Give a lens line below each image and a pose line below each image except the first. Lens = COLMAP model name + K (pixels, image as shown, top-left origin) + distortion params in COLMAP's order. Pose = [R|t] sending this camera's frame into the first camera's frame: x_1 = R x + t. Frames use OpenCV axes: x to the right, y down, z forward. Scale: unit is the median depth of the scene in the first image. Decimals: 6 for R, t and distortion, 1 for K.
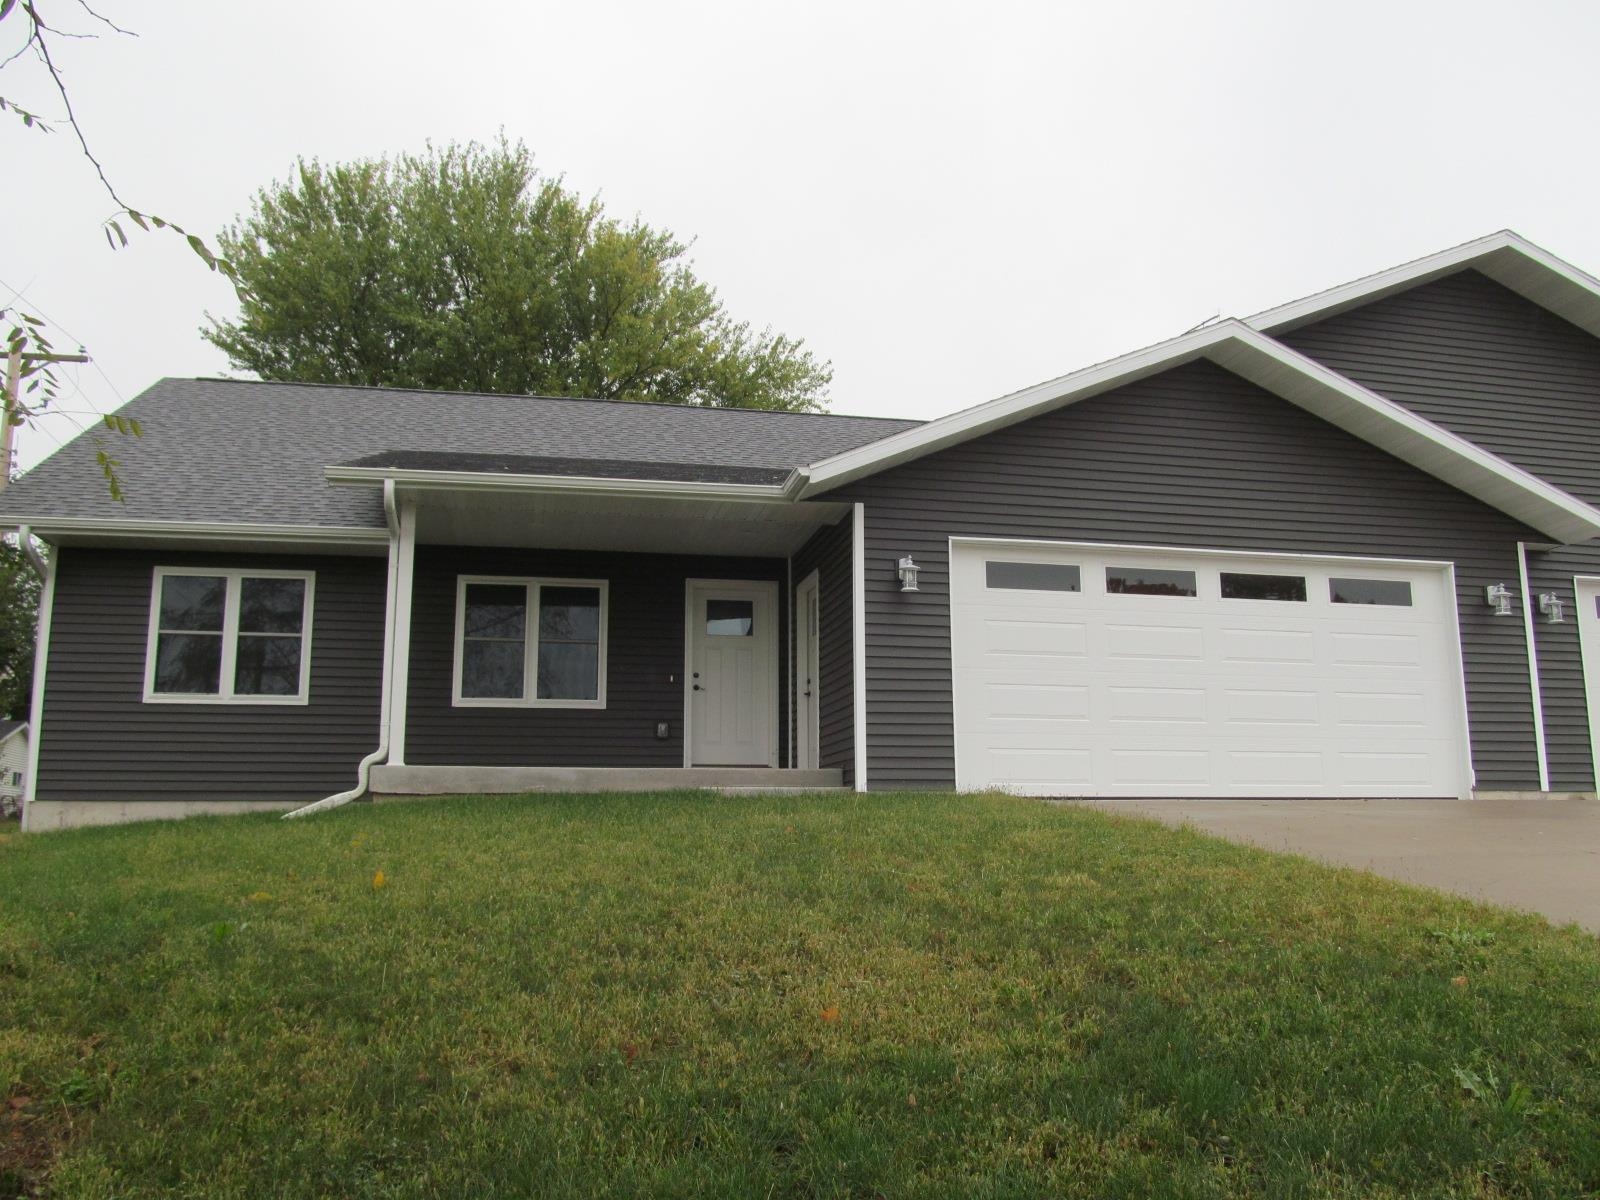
lens RADIAL K [[1310.9, 0, 800.0], [0, 1310.9, 600.0], [0, 0, 1]] dist [-0.076892, 0.012563]
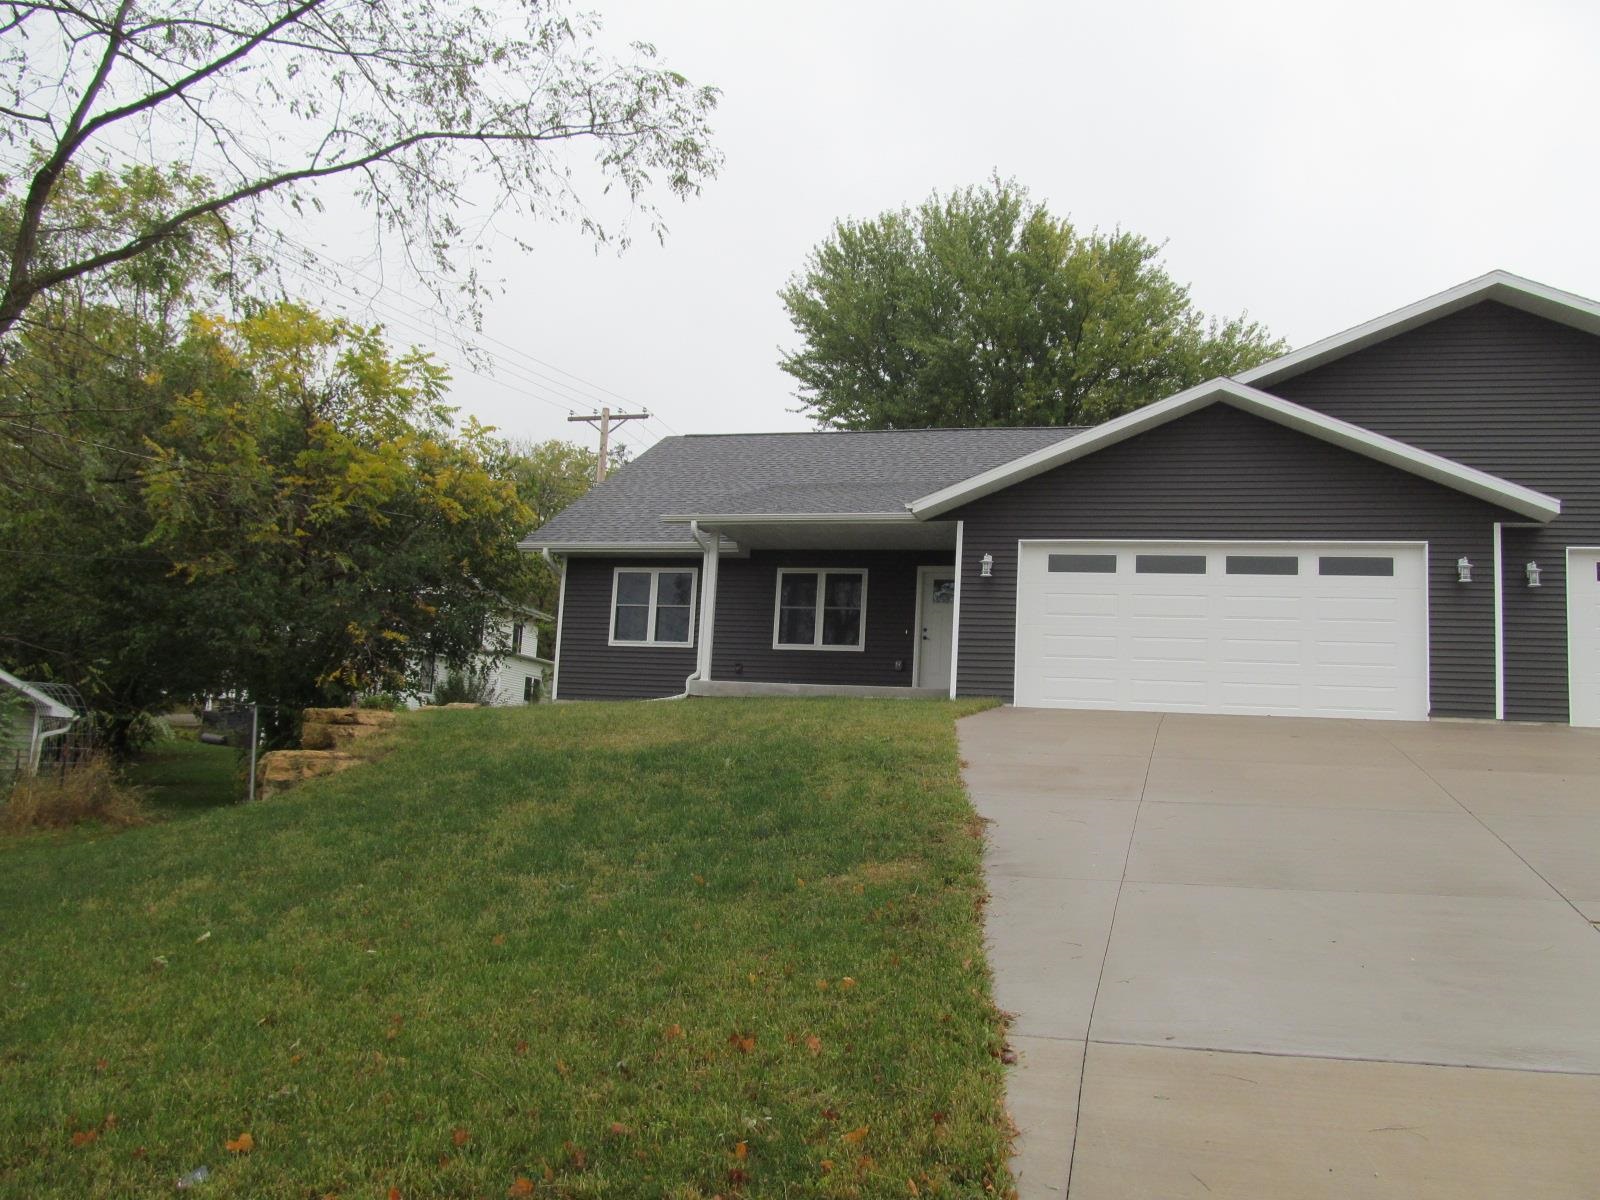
lens RADIAL K [[1295.0, 0, 797.4], [0, 1295.0, 539.5], [0, 0, 1]] dist [-0.099837, 0.002230]
pose [[0.878745, -0.033386, -0.476122, 0.538295], [0.027464, 0.999435, -0.019393, -0.023232], [0.476500, 0.003965, 0.879165, -0.410328]]
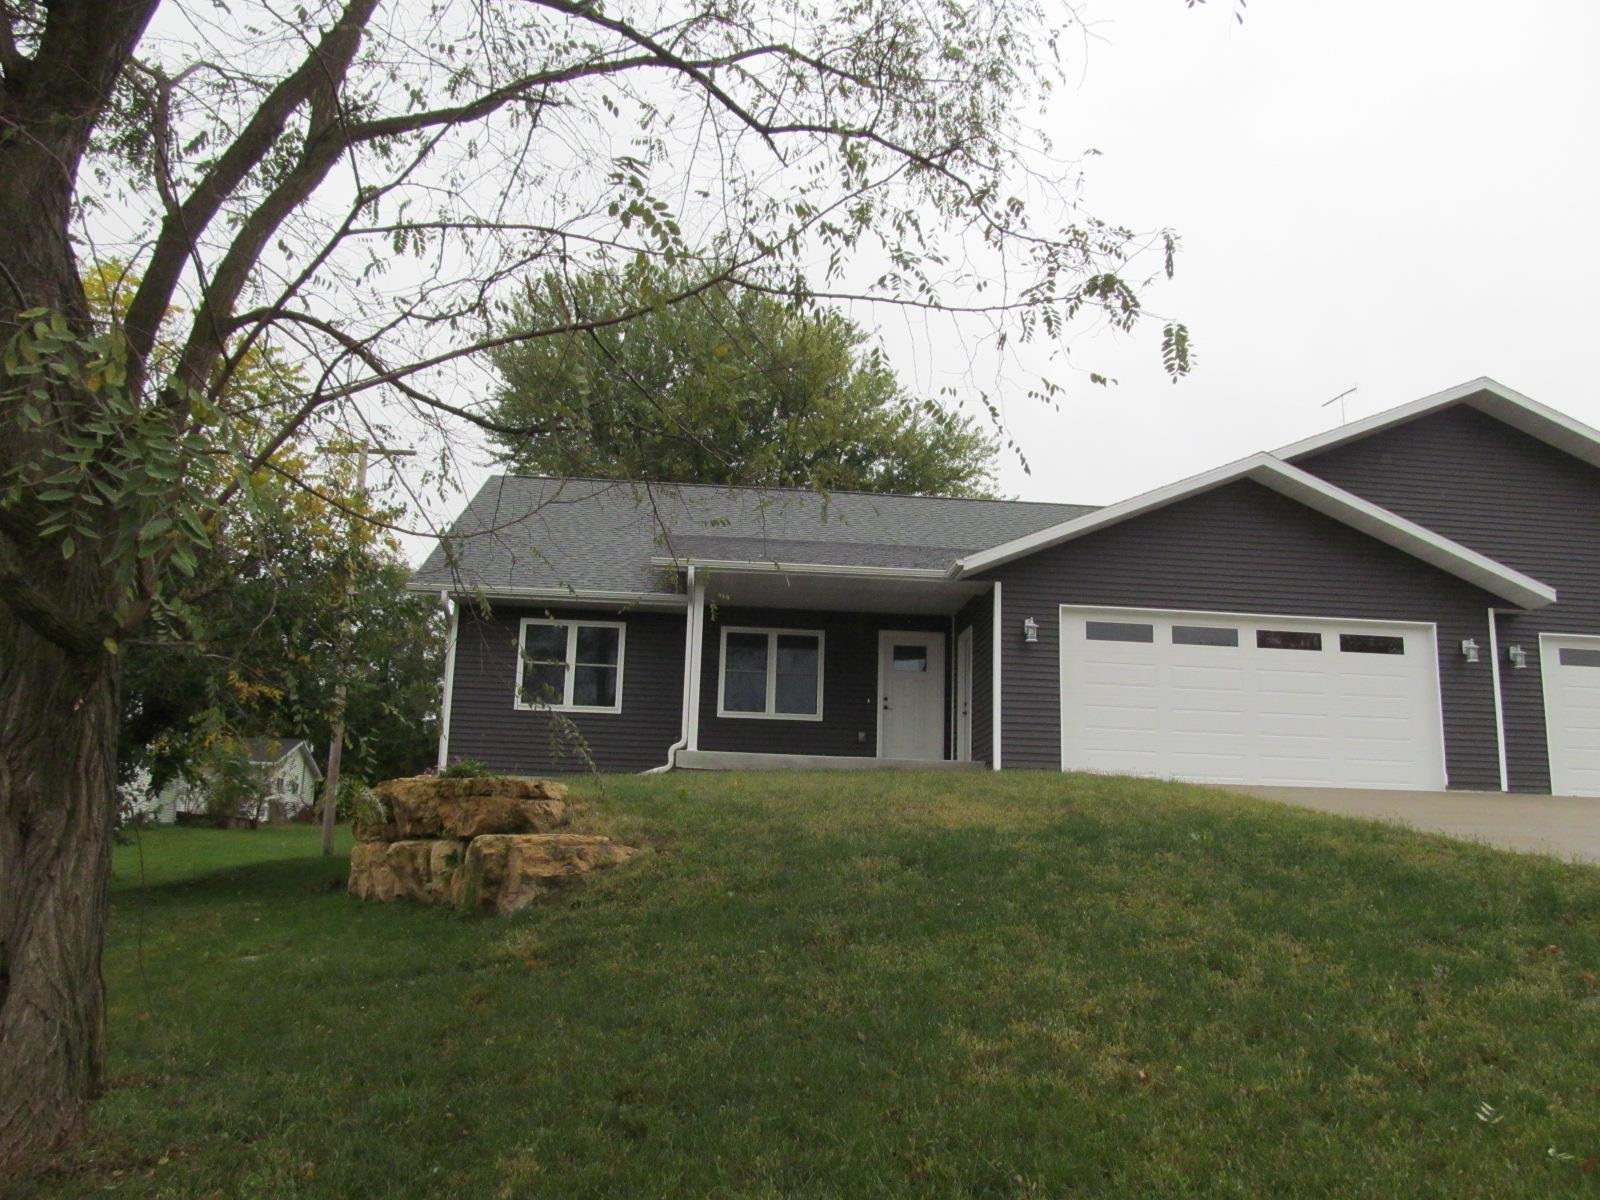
lens RADIAL K [[1307.5, 0, 779.0], [0, 1307.5, 562.1], [0, 0, 1]] dist [-0.091125, -0.001121]
pose [[0.988496, 0.002970, -0.151215, 0.020441], [-0.012420, 0.998024, -0.061588, -0.001669], [0.150733, 0.062758, 0.986580, -0.437681]]
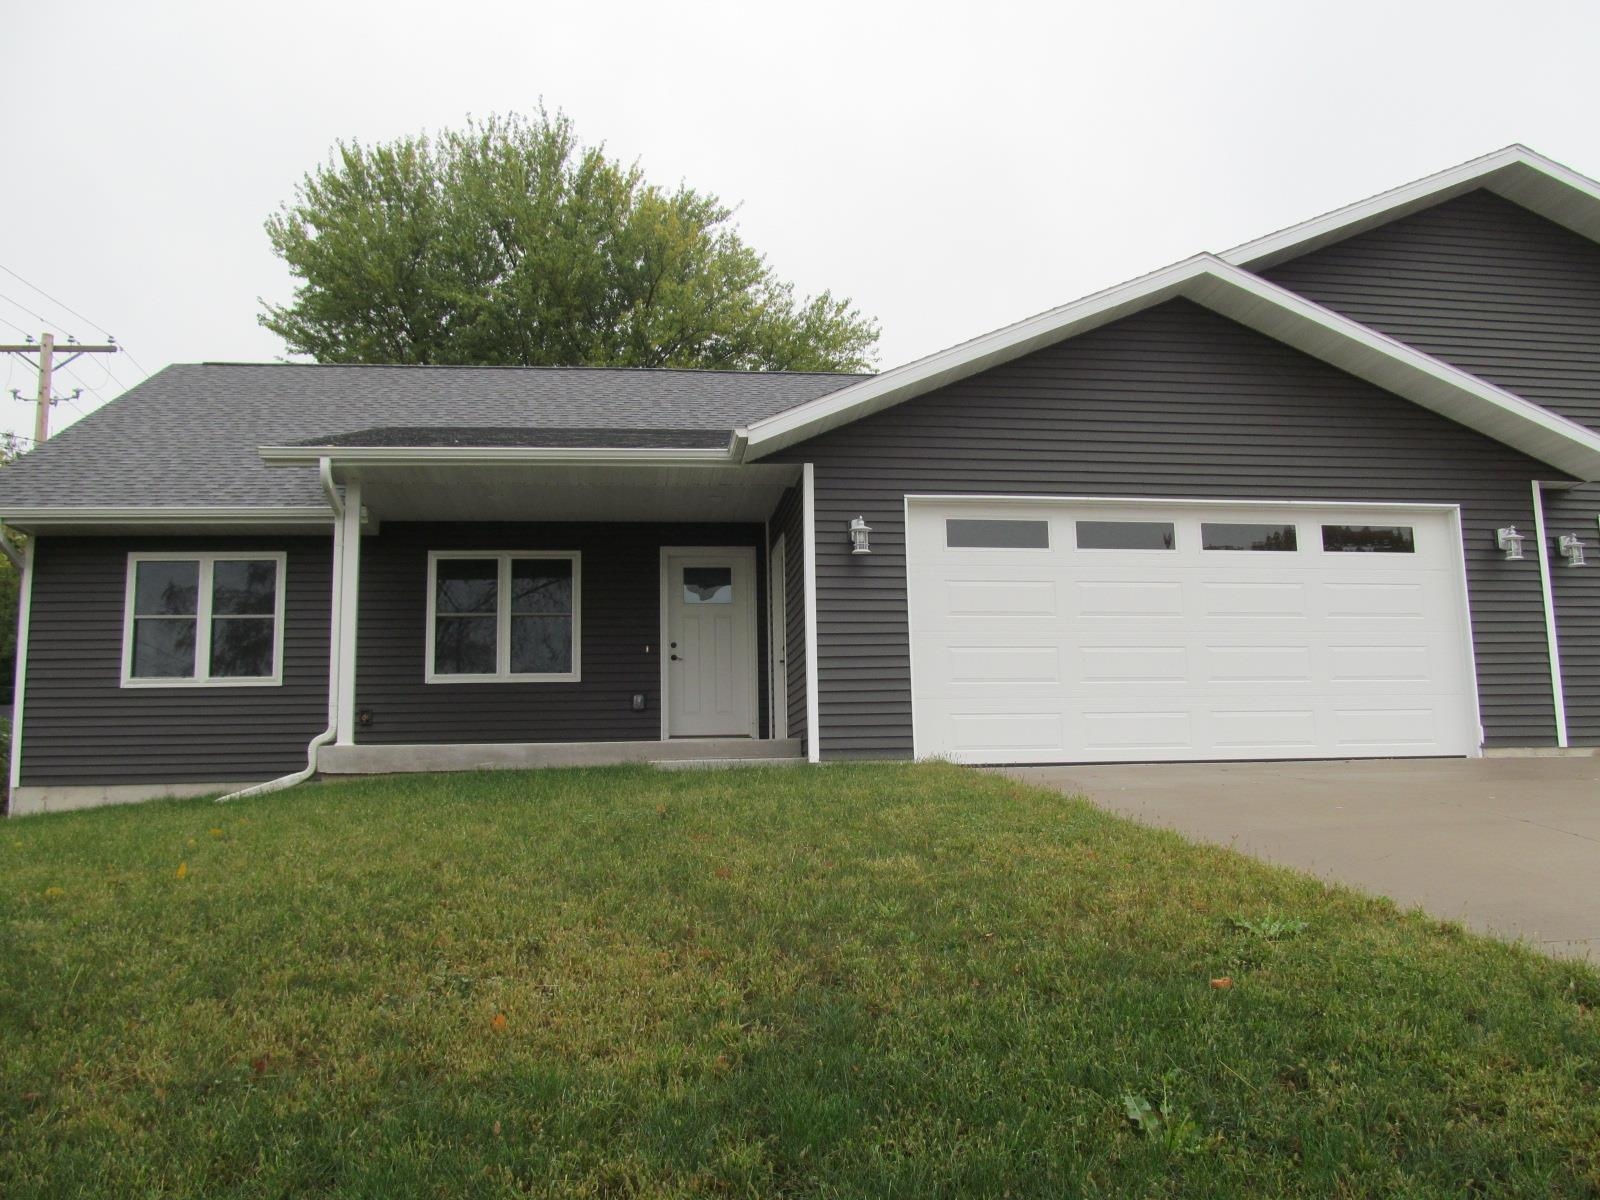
lens RADIAL K [[1310.9, 0, 800.0], [0, 1310.9, 600.0], [0, 0, 1]] dist [-0.076892, 0.012563]
pose [[0.997096, -0.028778, -0.070512, 0.090709], [0.030759, 0.999157, 0.027175, -0.000059], [0.069670, -0.029265, 0.997141, 0.031482]]
